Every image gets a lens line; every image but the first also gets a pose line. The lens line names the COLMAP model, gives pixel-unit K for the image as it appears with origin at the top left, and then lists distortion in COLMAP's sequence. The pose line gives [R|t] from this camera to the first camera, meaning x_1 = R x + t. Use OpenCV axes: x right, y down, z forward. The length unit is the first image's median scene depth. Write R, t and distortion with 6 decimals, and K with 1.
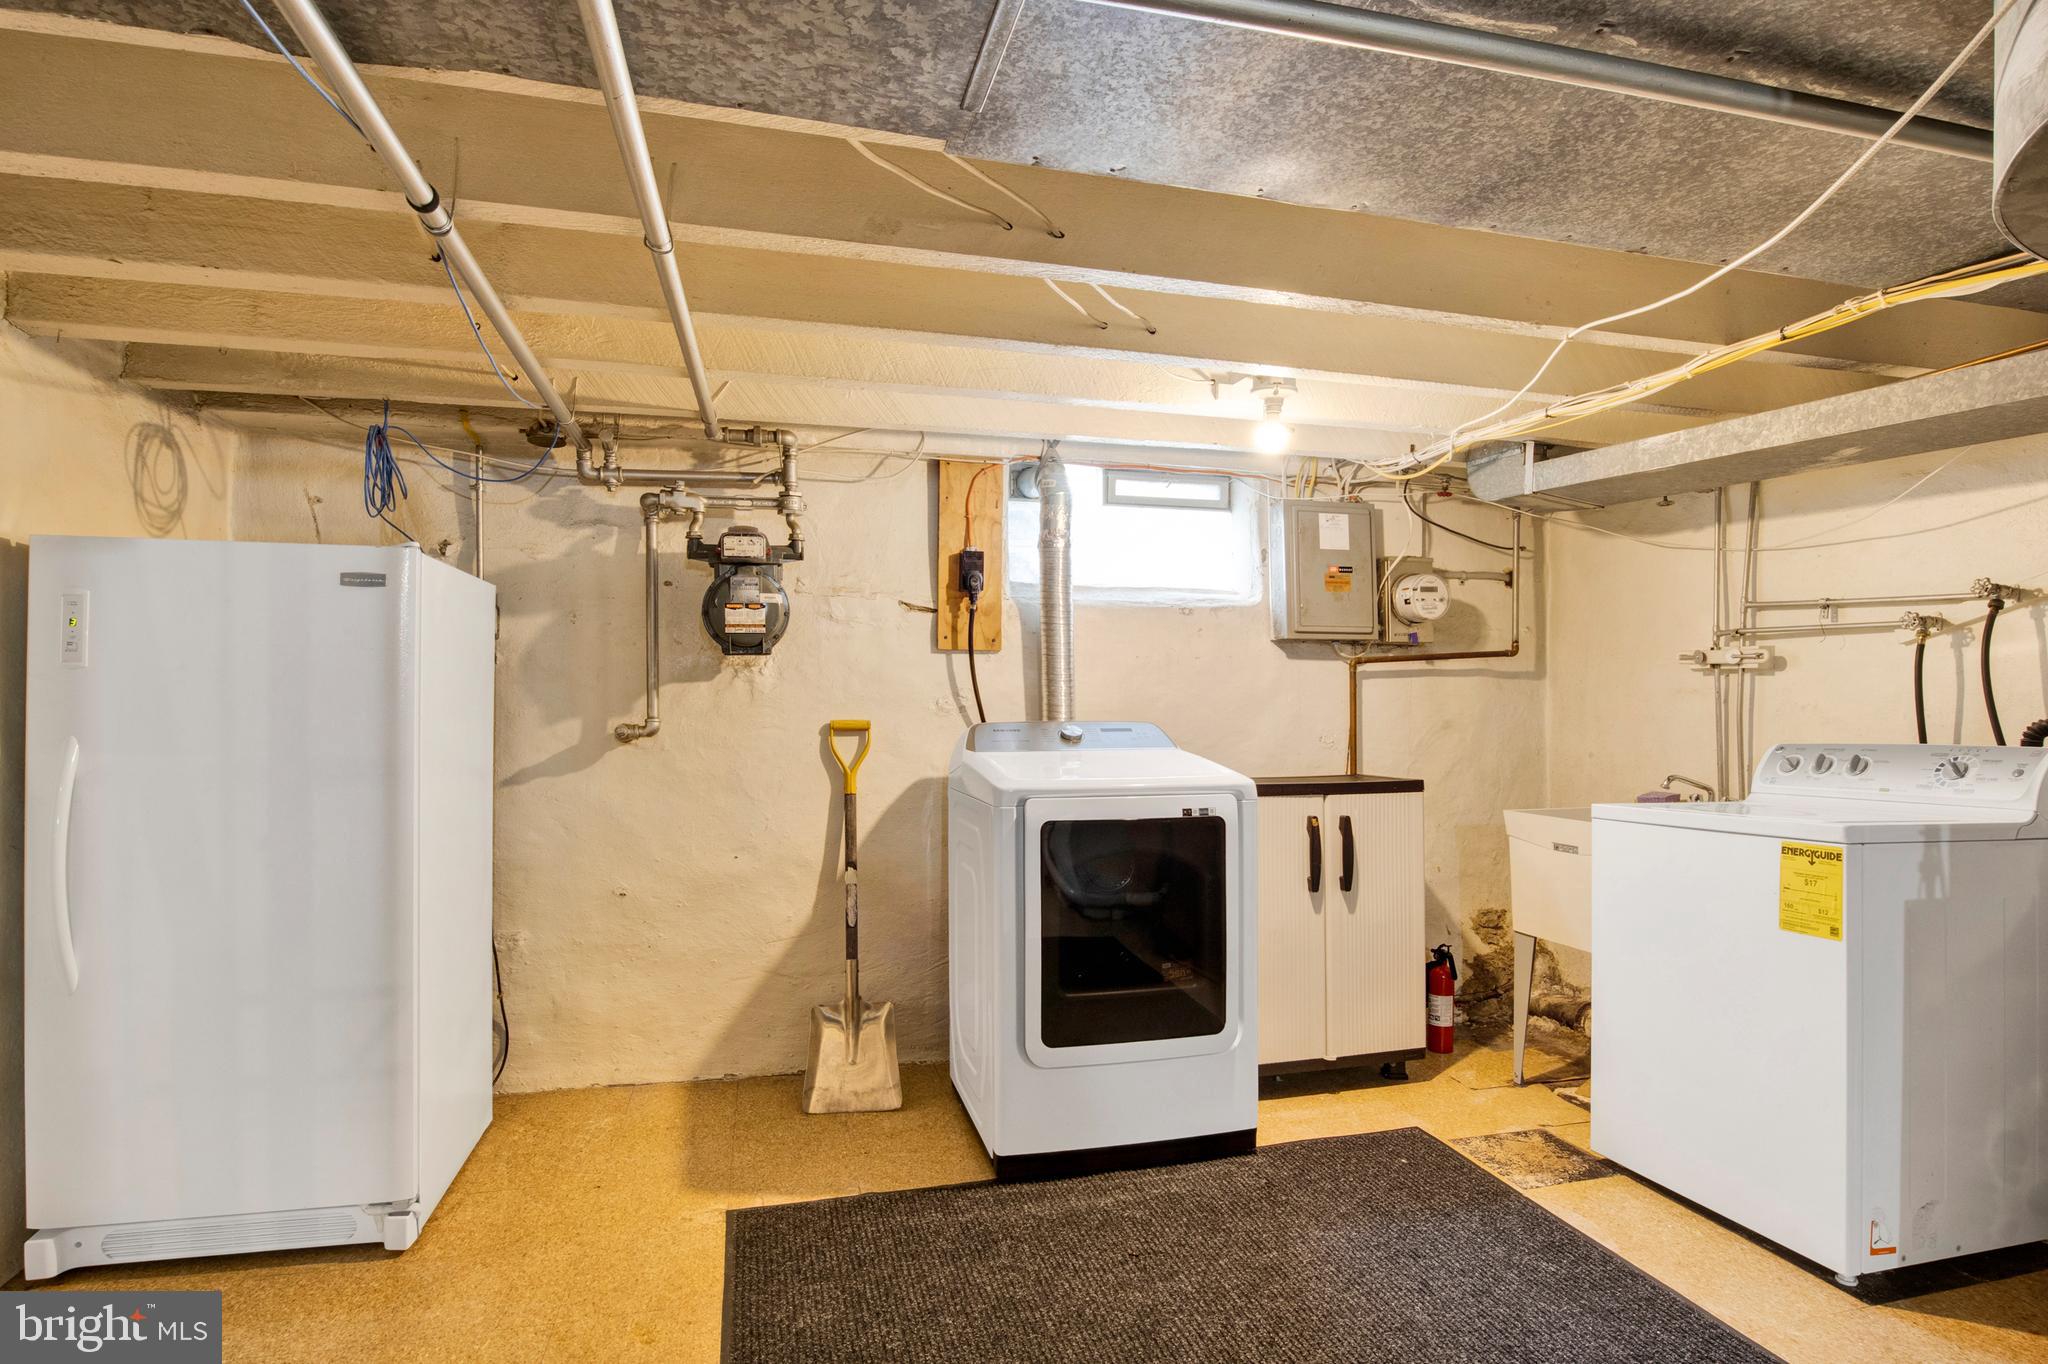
lens RADIAL K [[1071.2, 0, 1063.9], [0, 1071.2, 713.5], [0, 0, 1]] dist [-0.037601, 0.007578]
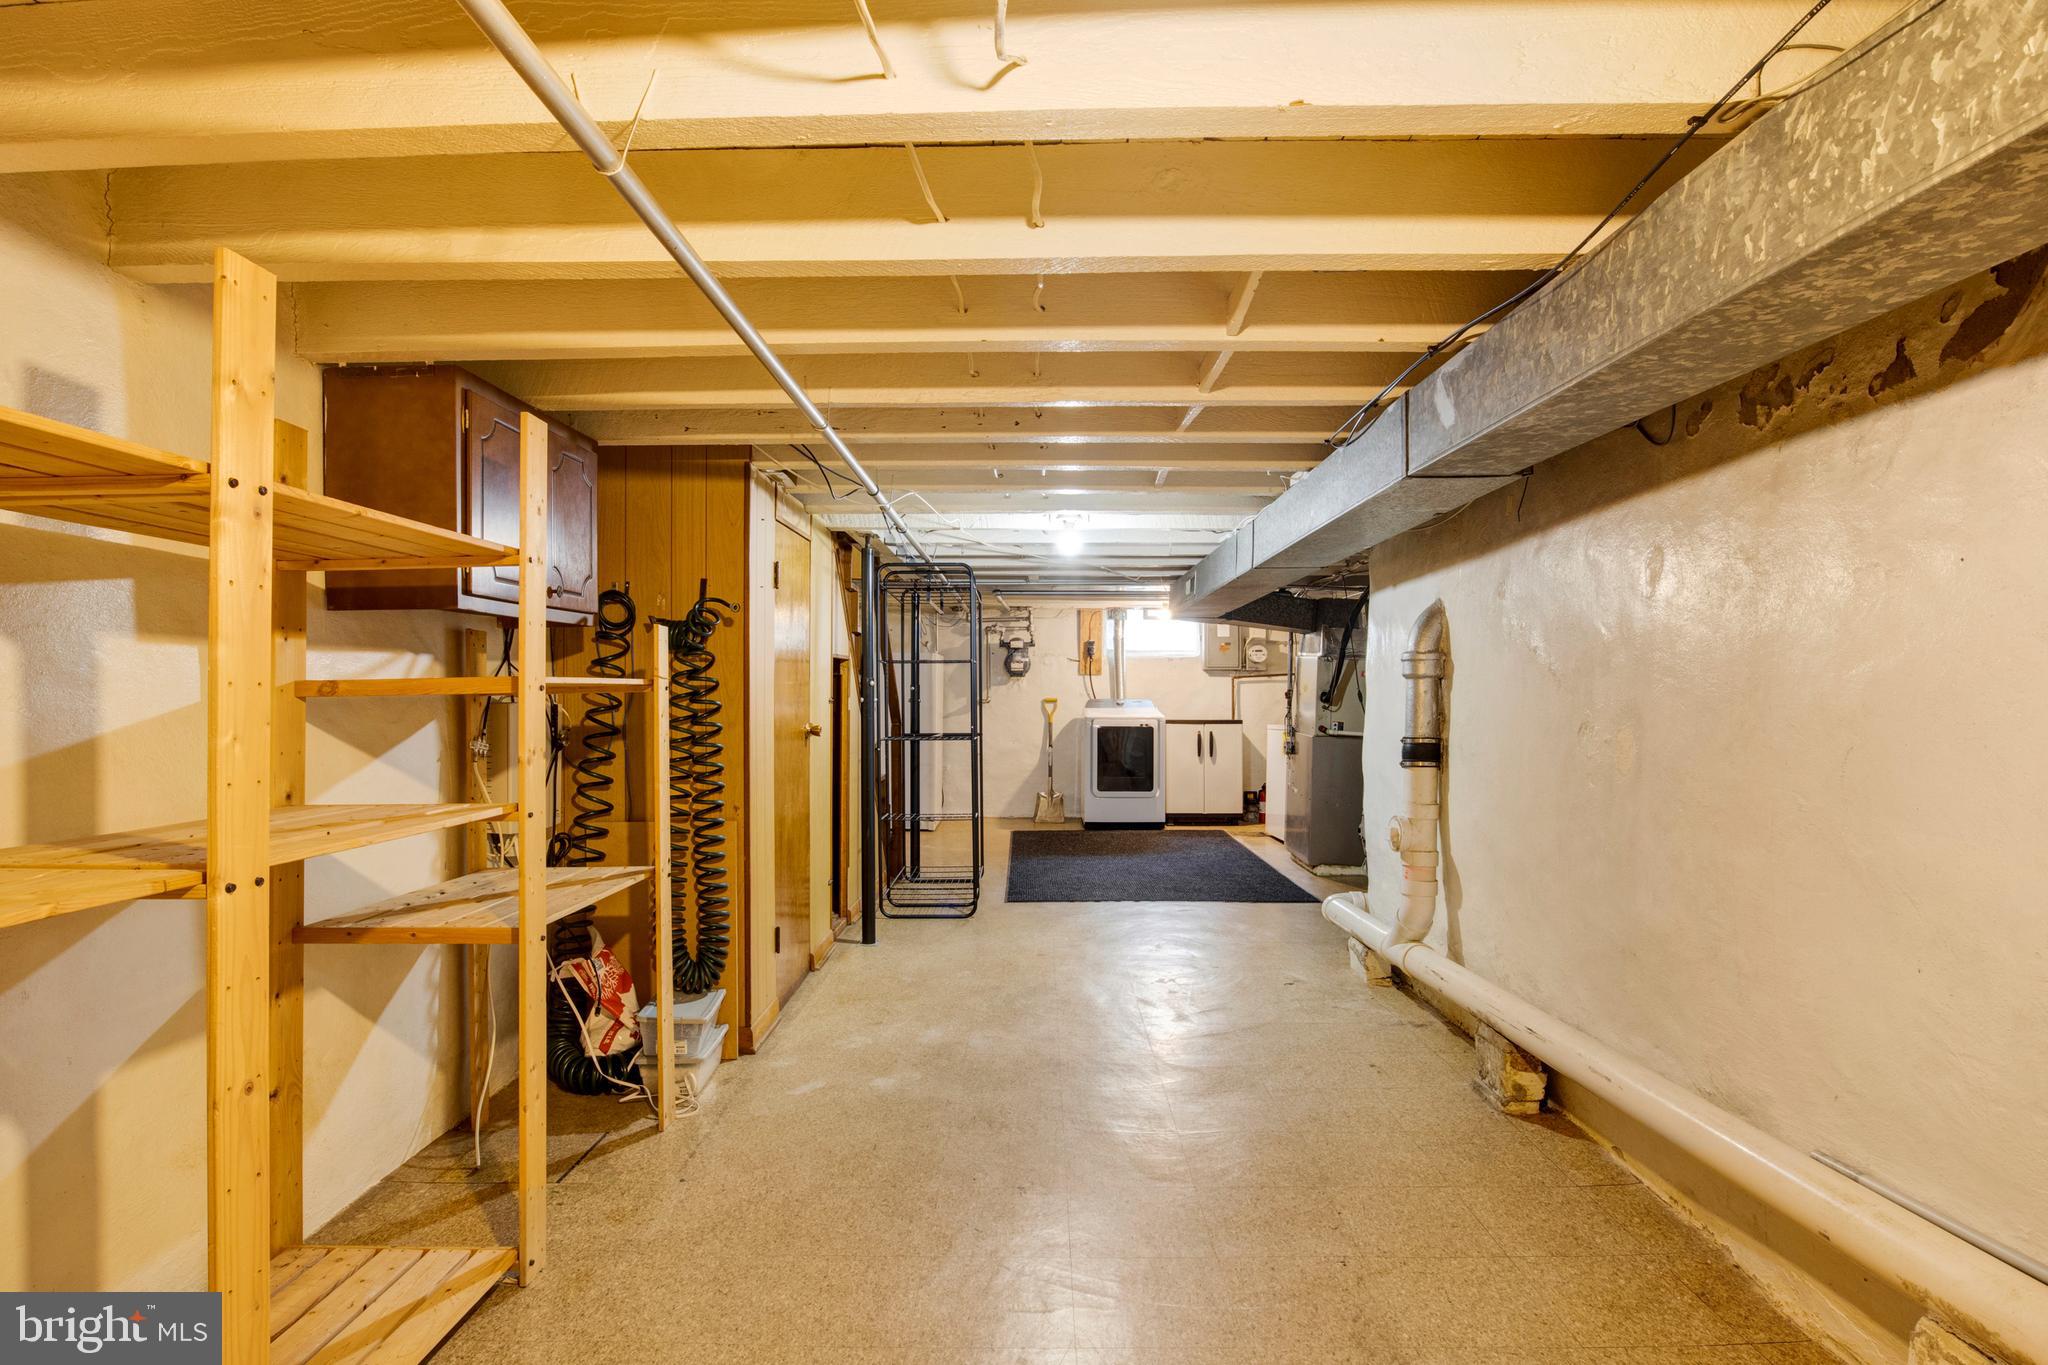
lens RADIAL K [[1071.2, 0, 1022.2], [0, 1071.2, 685.8], [0, 0, 1]] dist [-0.037601, 0.007578]
pose [[0.959315, 0.001412, -0.282335, 0.591177], [-0.002621, 0.999989, -0.003903, -0.017185], [0.282327, 0.004484, 0.959308, -1.969551]]
